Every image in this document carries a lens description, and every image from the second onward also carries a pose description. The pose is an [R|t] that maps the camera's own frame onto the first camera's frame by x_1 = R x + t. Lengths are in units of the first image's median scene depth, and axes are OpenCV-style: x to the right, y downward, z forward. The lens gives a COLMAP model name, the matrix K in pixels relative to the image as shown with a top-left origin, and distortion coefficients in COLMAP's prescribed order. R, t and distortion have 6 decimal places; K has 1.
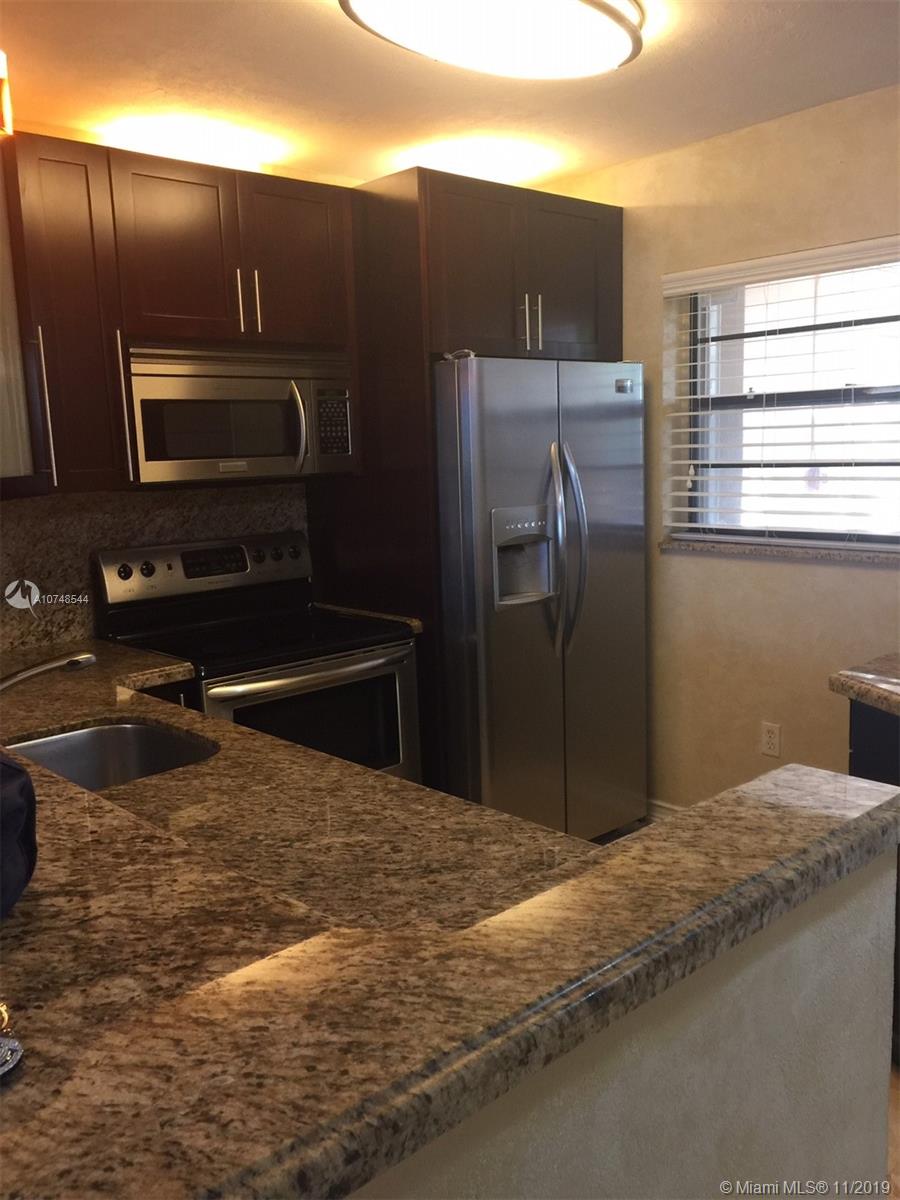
lens RADIAL K [[1027.2, 0, 460.2], [0, 1027.2, 604.1], [0, 0, 1]] dist [0.058232, -0.005458]
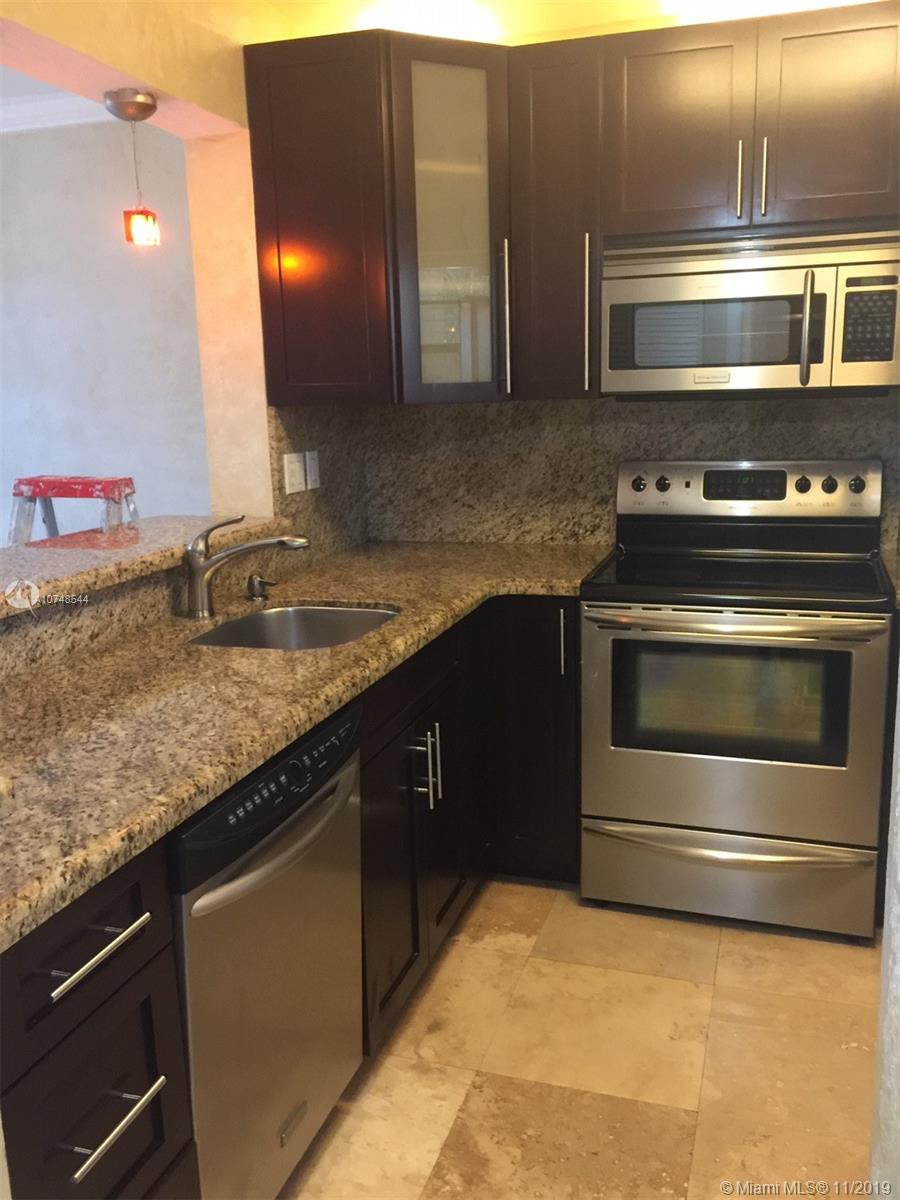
lens RADIAL K [[1027.2, 0, 459.1], [0, 1027.2, 592.1], [0, 0, 1]] dist [0.058232, -0.005458]
pose [[0.494230, 0.195631, -0.847033, 0.506058], [-0.131688, 0.979954, 0.149492, -0.062336], [0.859299, 0.037661, 0.510085, 0.409565]]
